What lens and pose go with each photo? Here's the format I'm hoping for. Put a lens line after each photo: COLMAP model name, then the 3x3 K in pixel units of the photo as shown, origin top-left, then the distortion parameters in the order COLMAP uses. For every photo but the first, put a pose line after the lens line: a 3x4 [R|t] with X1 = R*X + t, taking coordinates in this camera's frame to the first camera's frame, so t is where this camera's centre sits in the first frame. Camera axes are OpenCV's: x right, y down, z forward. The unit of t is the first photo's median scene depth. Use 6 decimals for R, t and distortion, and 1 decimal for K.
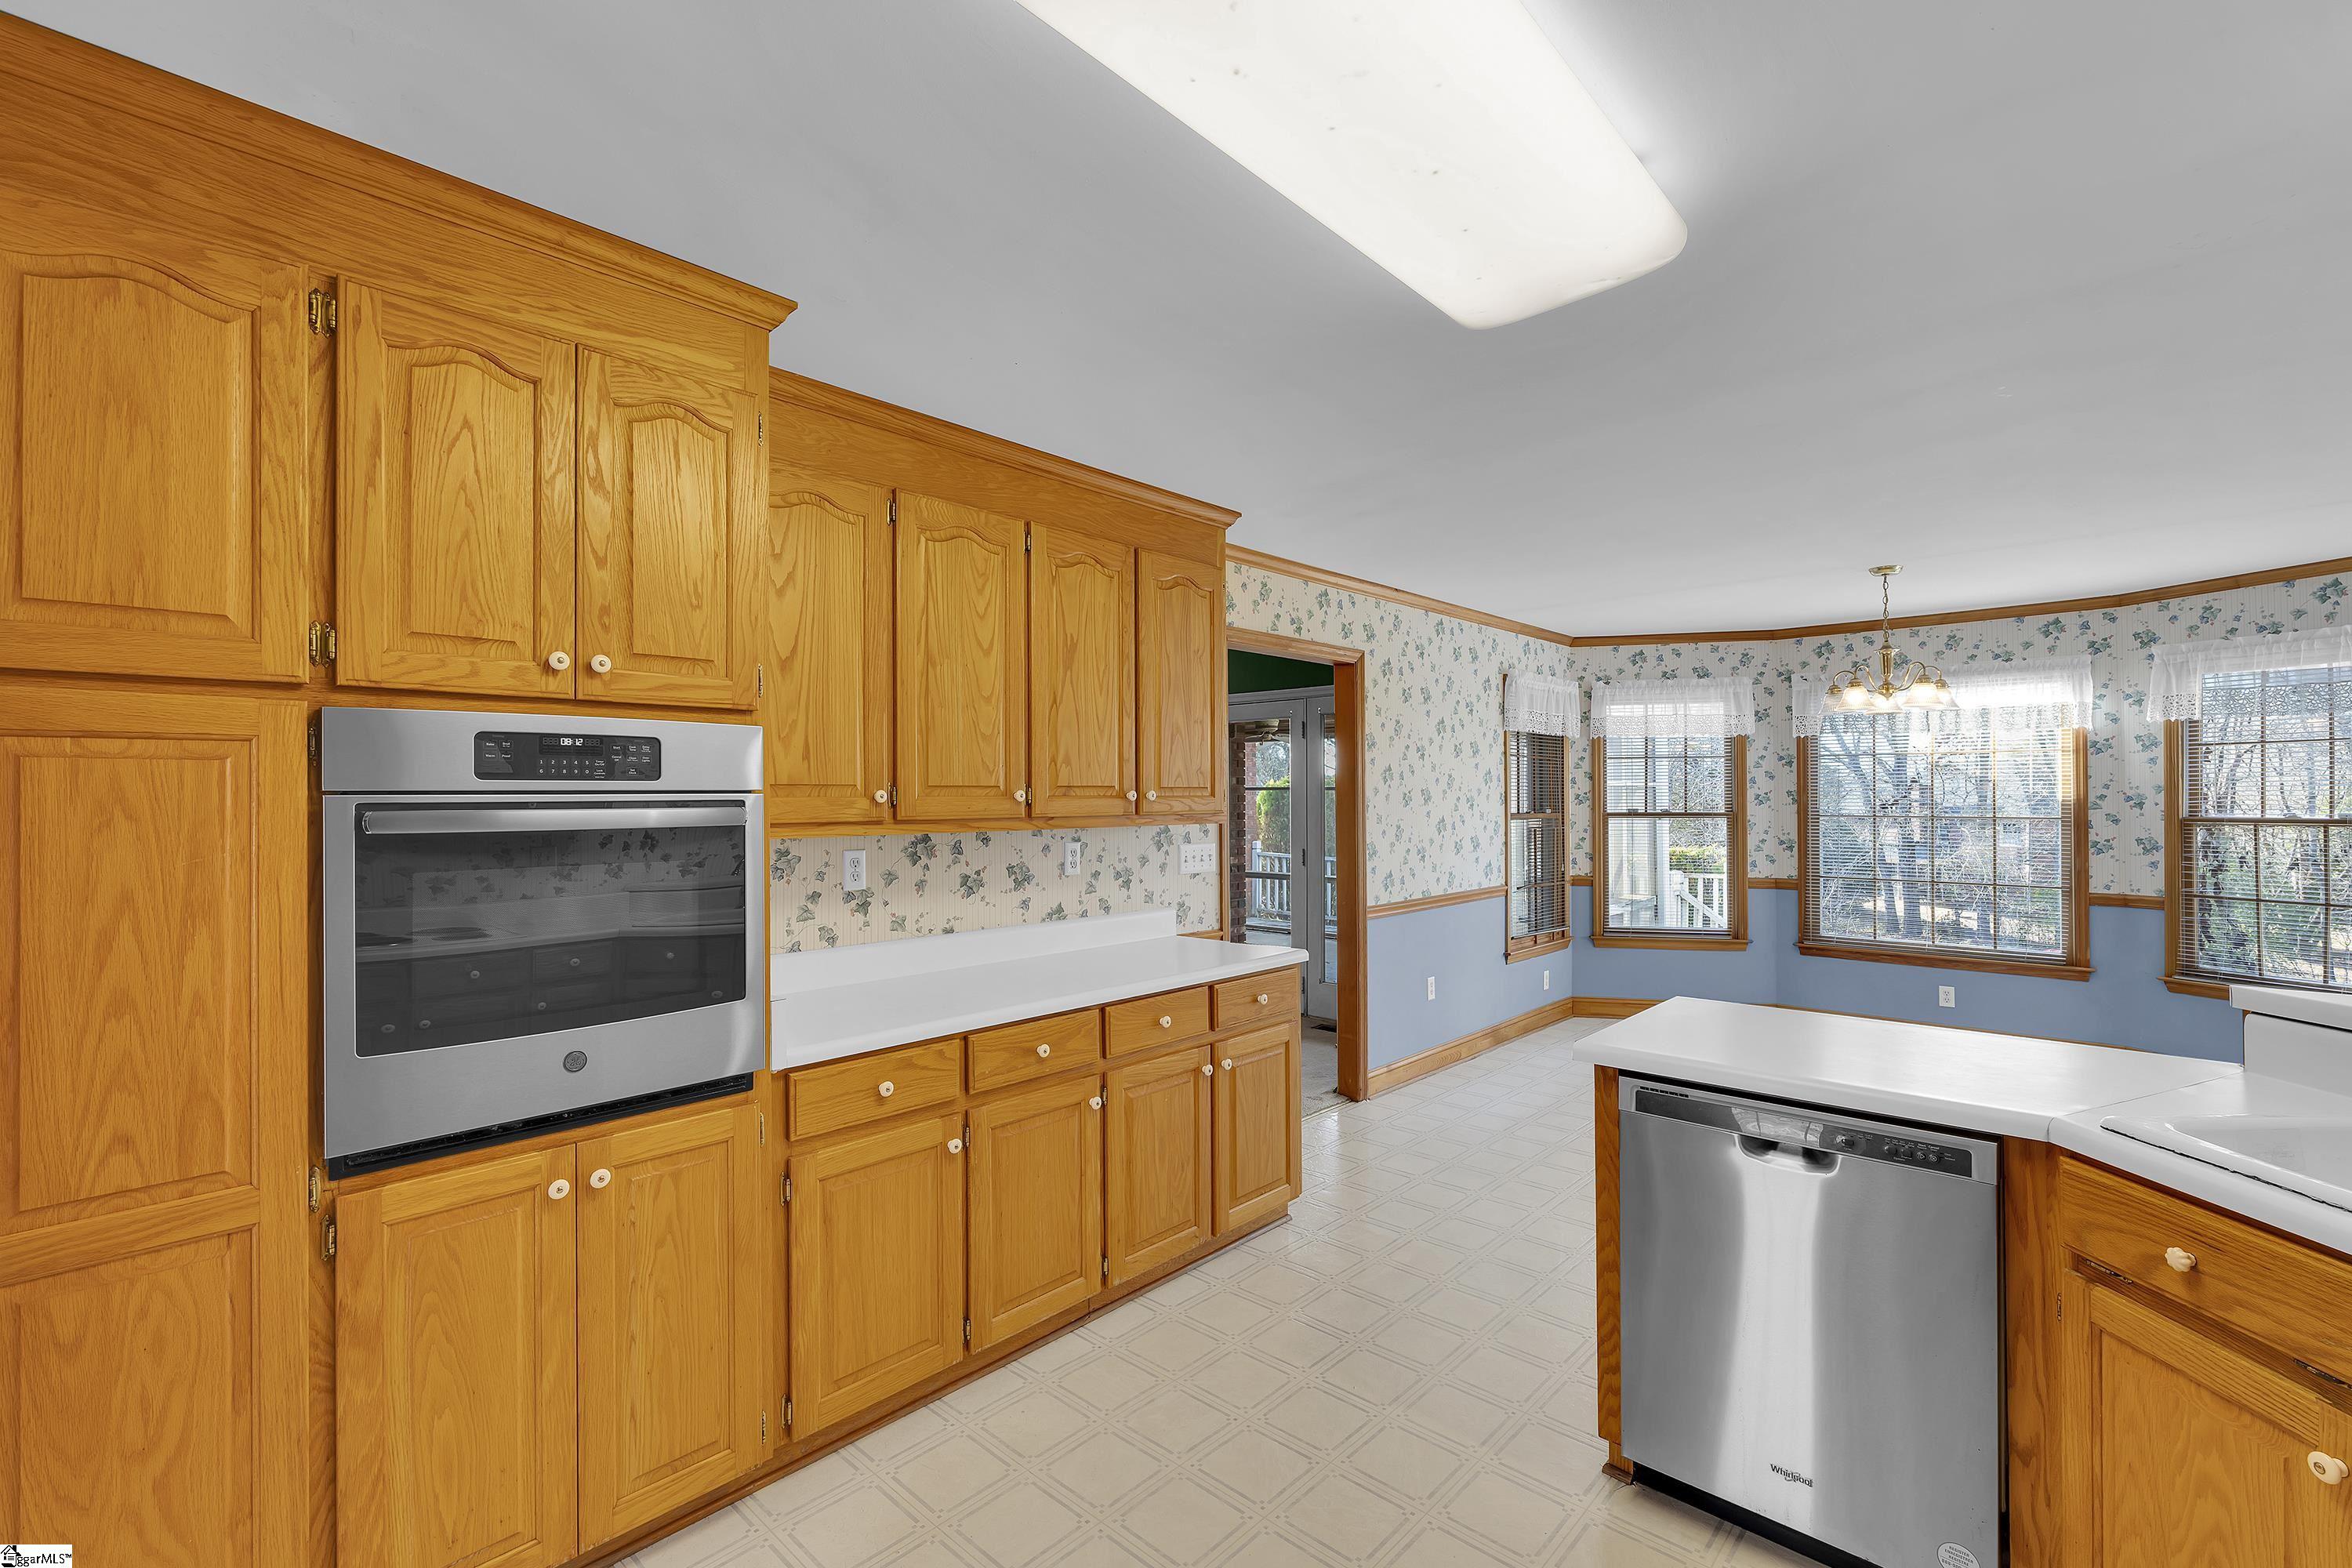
lens RADIAL K [[1019.8, 0, 1176.6], [0, 1019.8, 788.1], [0, 0, 1]] dist [-0.009052, 0.001258]
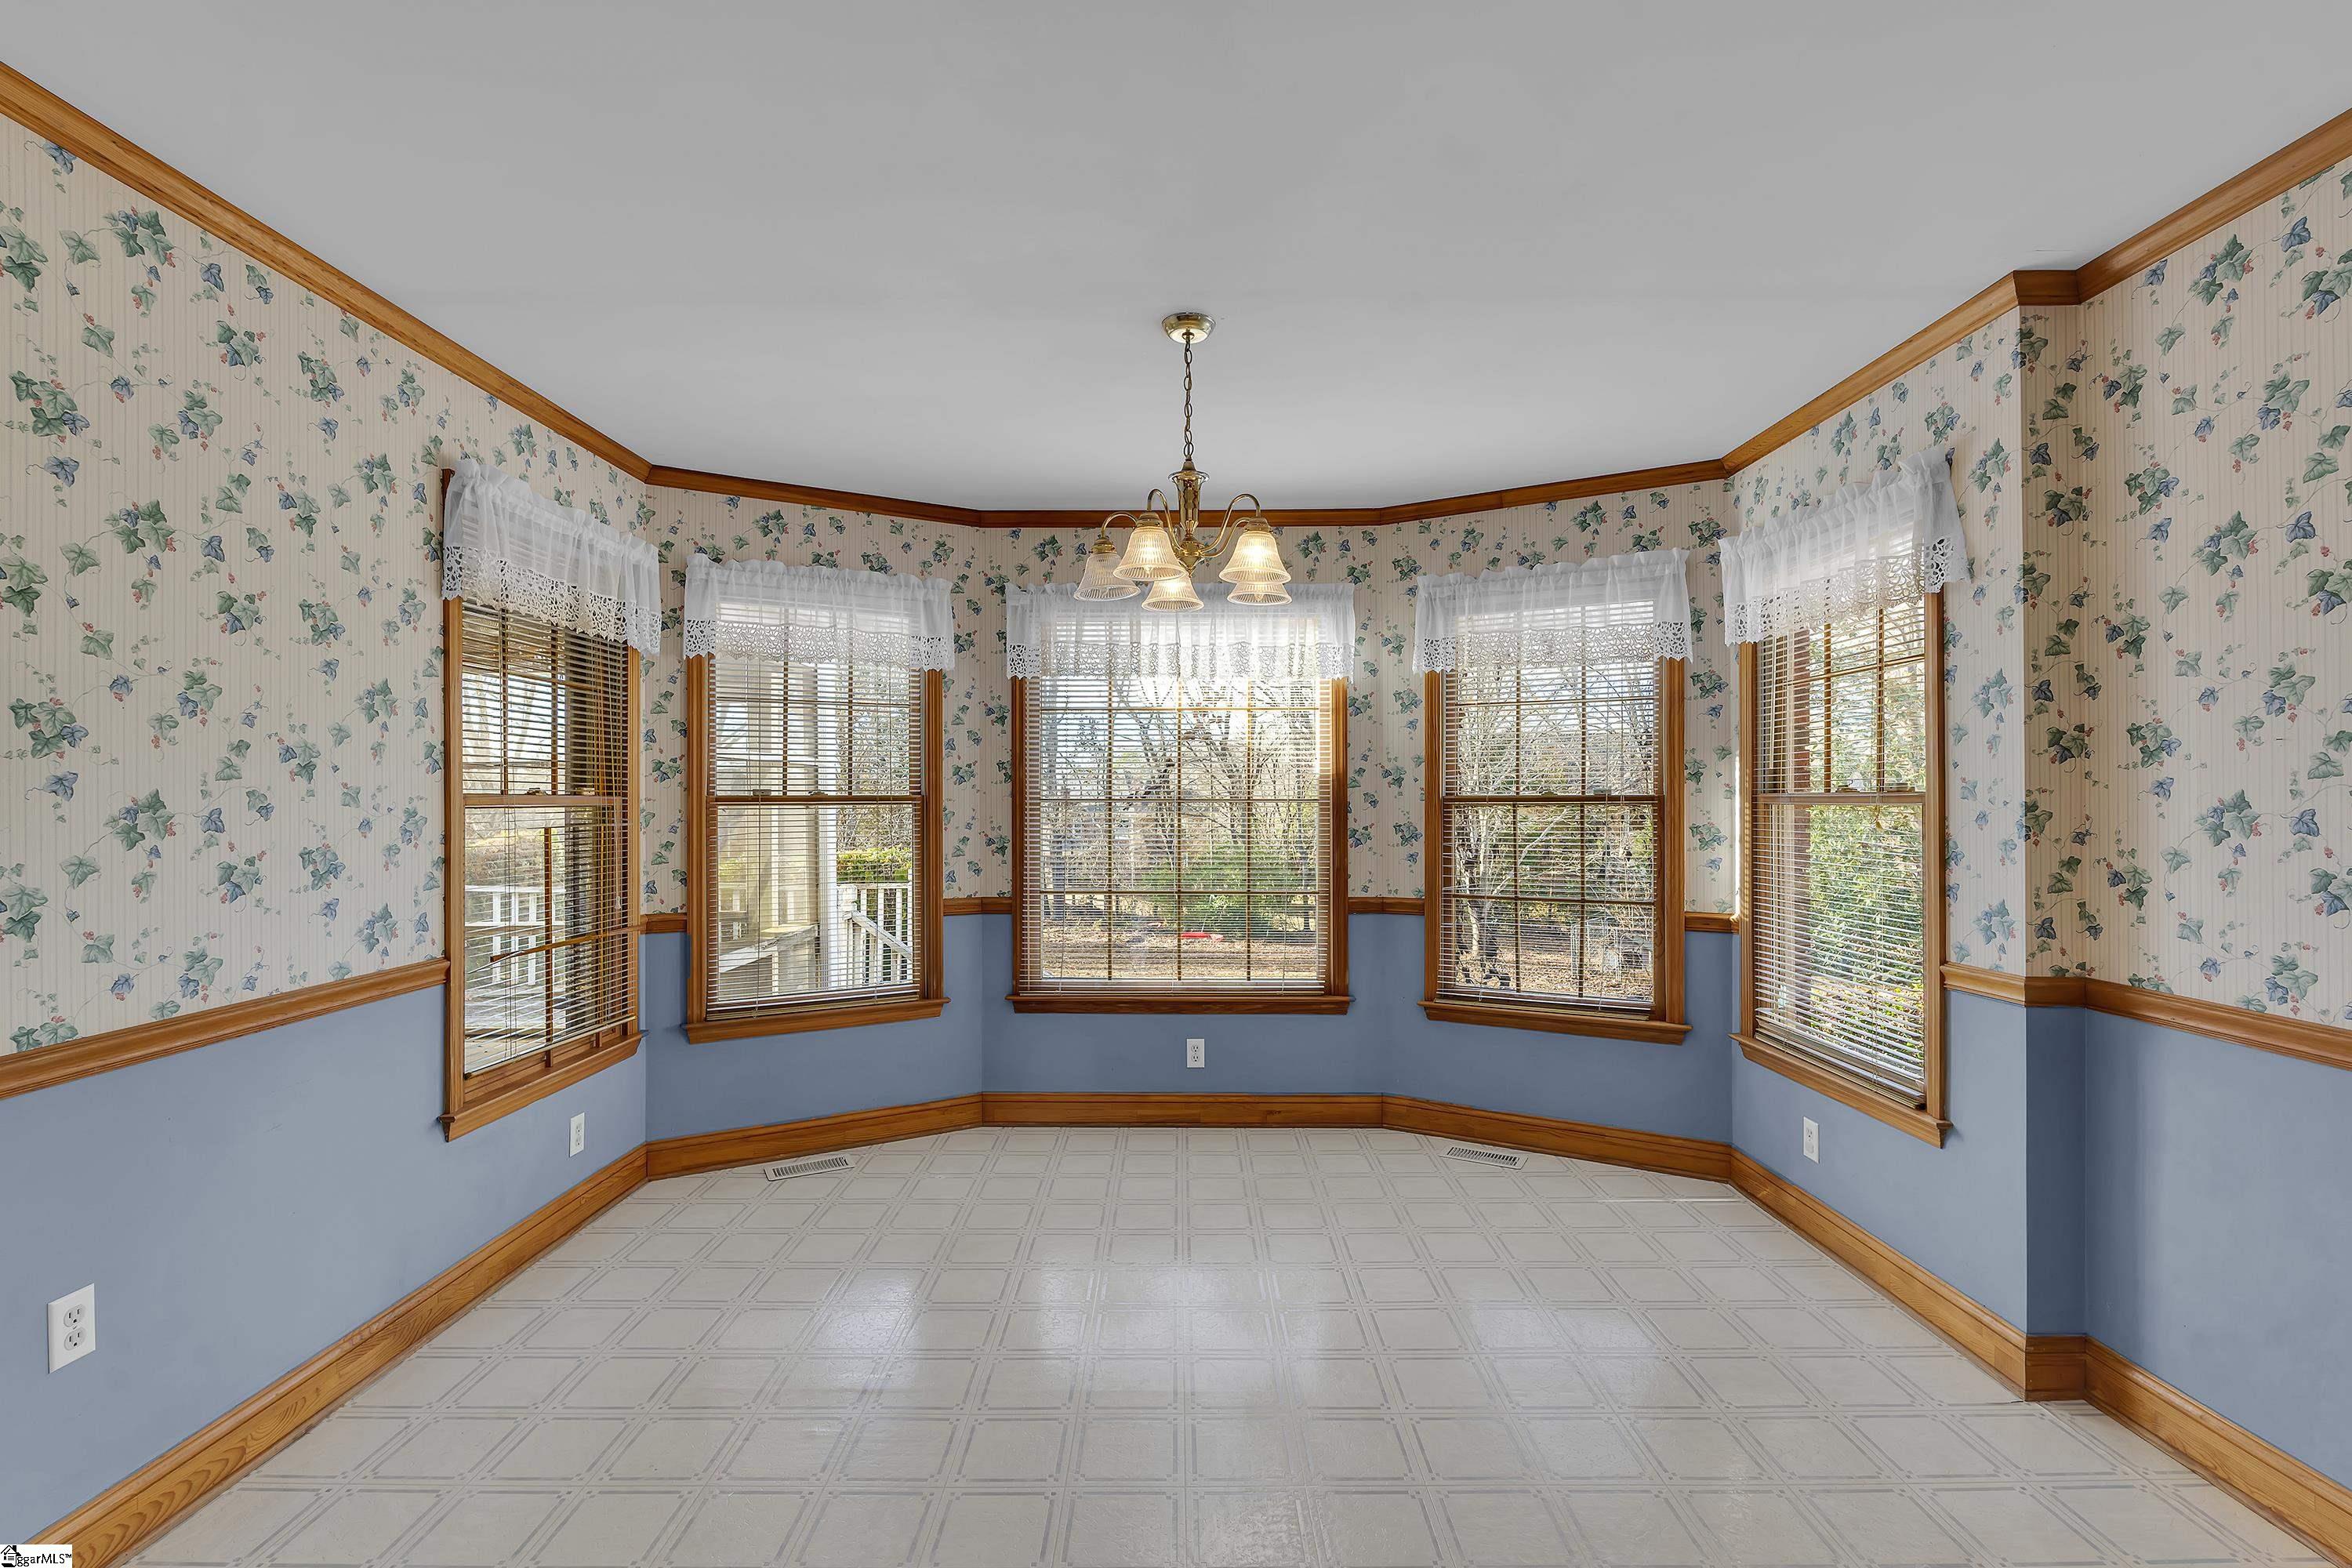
lens RADIAL K [[1019.8, 0, 1177.1], [0, 1019.8, 794.3], [0, 0, 1]] dist [-0.009052, 0.001258]
pose [[0.732671, 0.003937, 0.680572, 0.265135], [-0.006379, 0.999979, 0.001084, 0.024118], [-0.680553, -0.005135, 0.732681, 0.488283]]
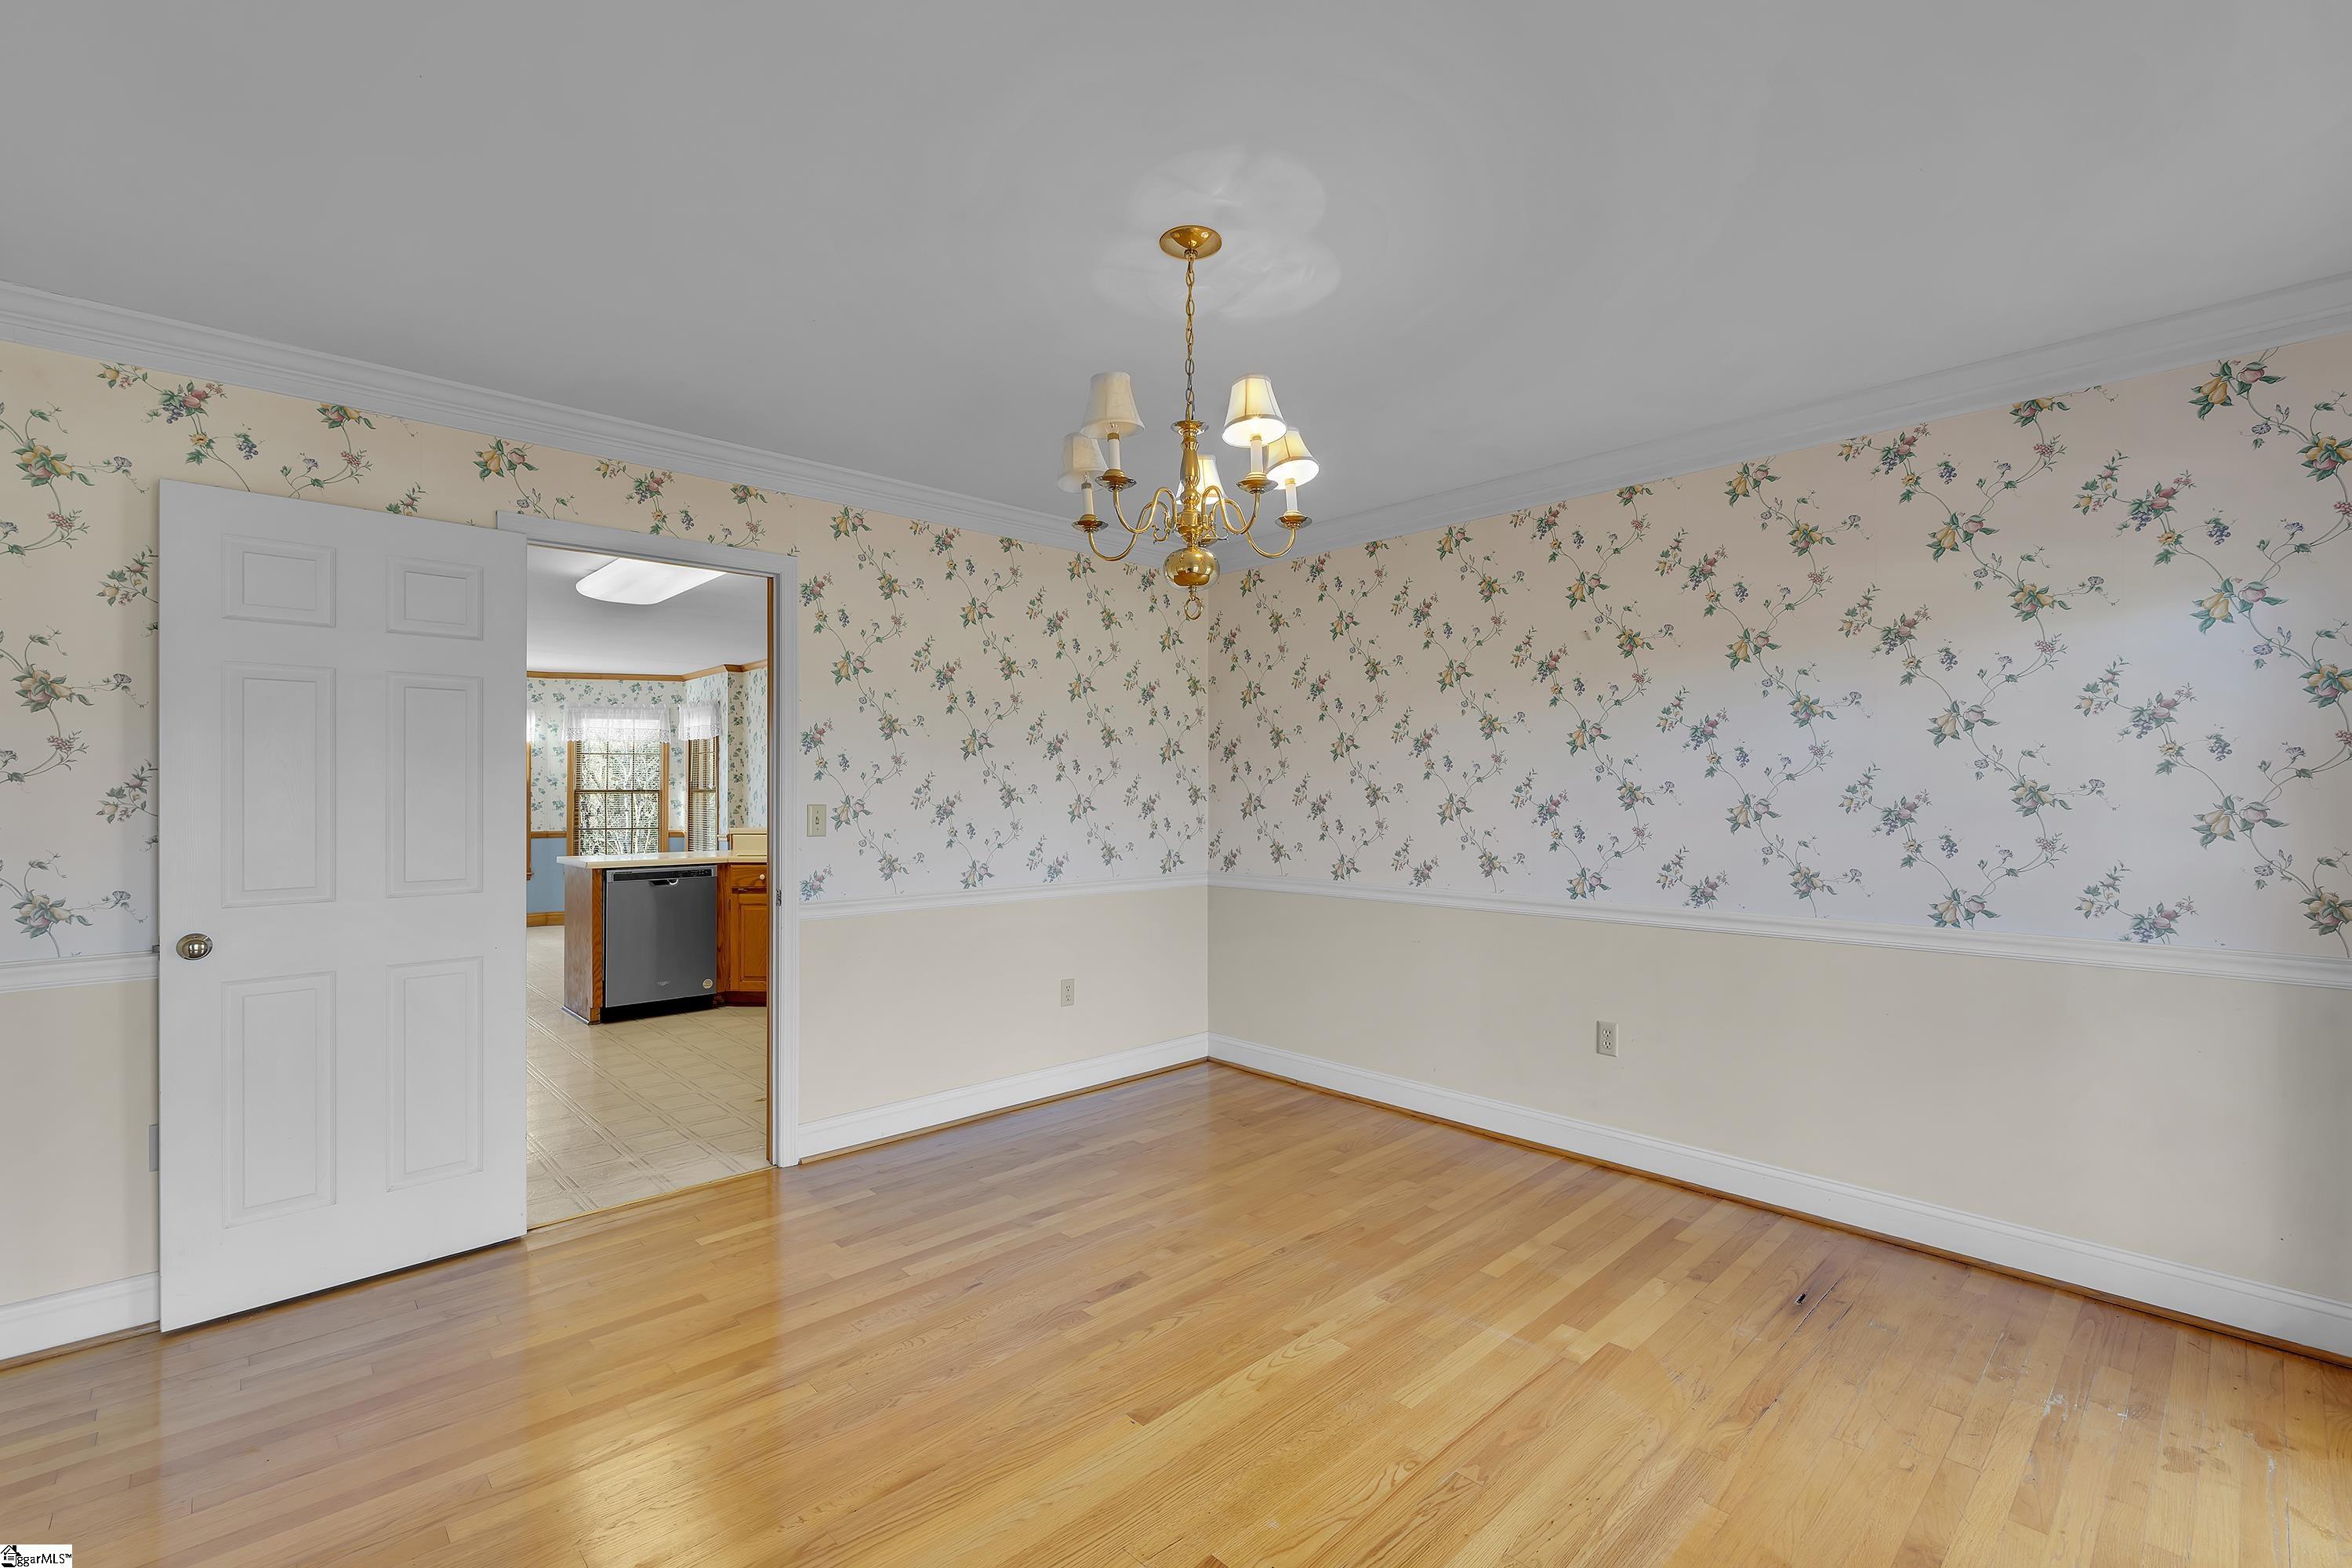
lens RADIAL K [[1019.8, 0, 1183.0], [0, 1019.8, 784.7], [0, 0, 1]] dist [-0.009052, 0.001258]
pose [[0.058330, 0.006245, 0.998278, -0.804537], [-0.010767, 0.999926, -0.005626, 0.014872], [-0.998239, -0.010420, 0.058393, -0.265477]]
